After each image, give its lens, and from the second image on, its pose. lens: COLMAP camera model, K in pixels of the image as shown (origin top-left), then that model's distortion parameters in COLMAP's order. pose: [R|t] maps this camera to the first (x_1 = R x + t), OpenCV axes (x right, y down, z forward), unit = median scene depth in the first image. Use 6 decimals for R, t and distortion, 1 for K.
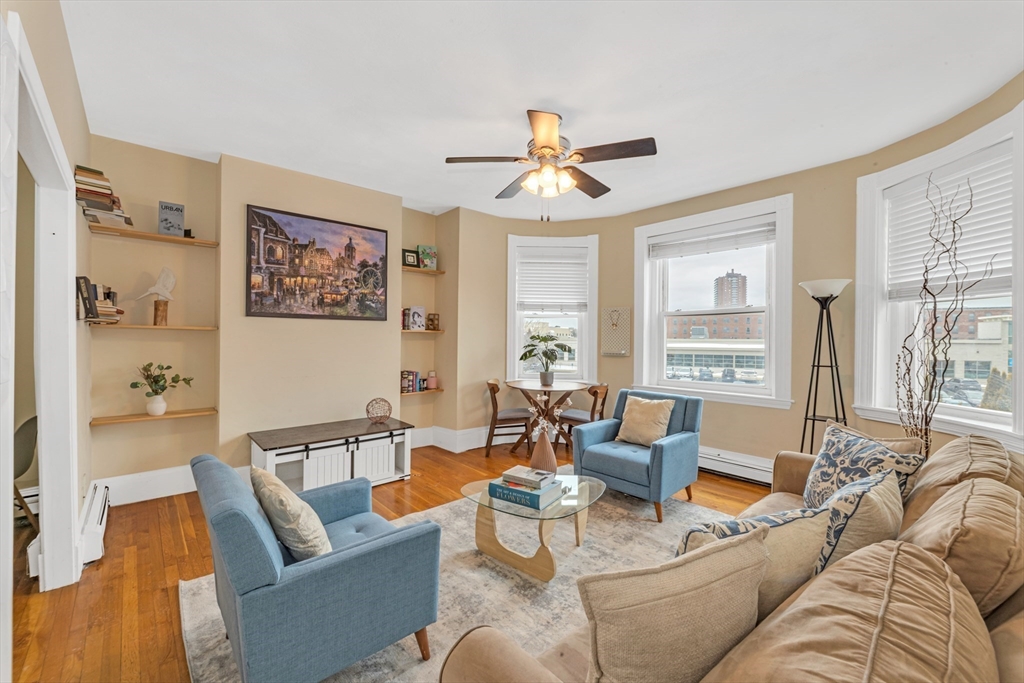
lens RADIAL K [[449.4, 0, 512.0], [0, 449.4, 341.5], [0, 0, 1]] dist [0.001754, 0.000098]
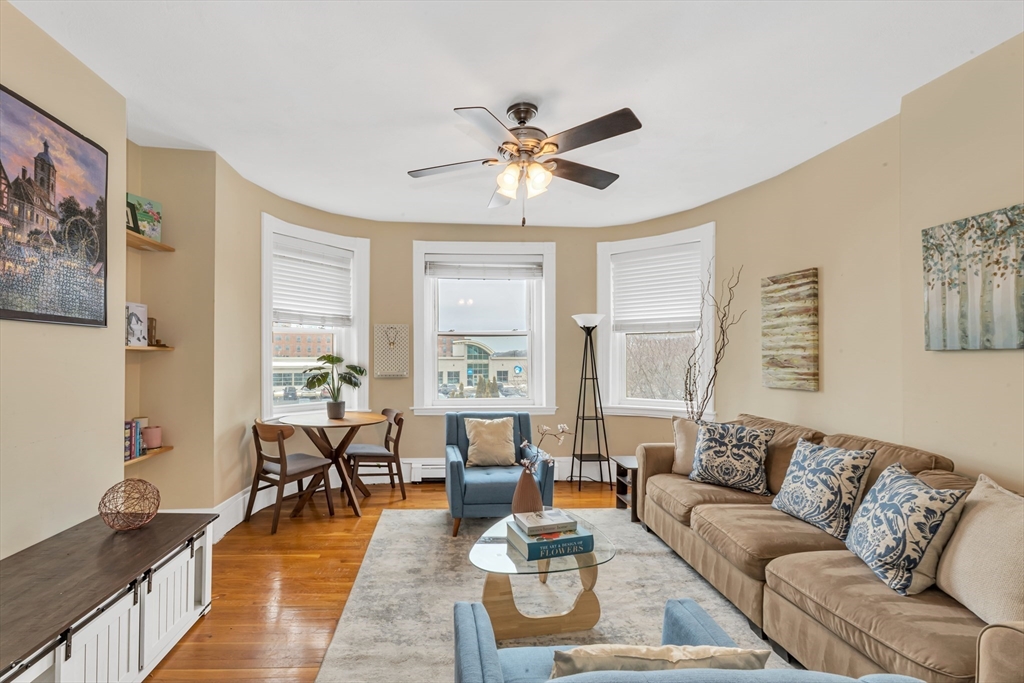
lens RADIAL K [[445.3, 0, 511.3], [0, 445.3, 356.7], [0, 0, 1]] dist [0.000807, -0.000072]
pose [[0.593186, -0.003644, 0.805057, -0.431828], [0.008133, 0.999966, -0.001466, -0.008492], [-0.805024, 0.007418, 0.593196, 0.343590]]
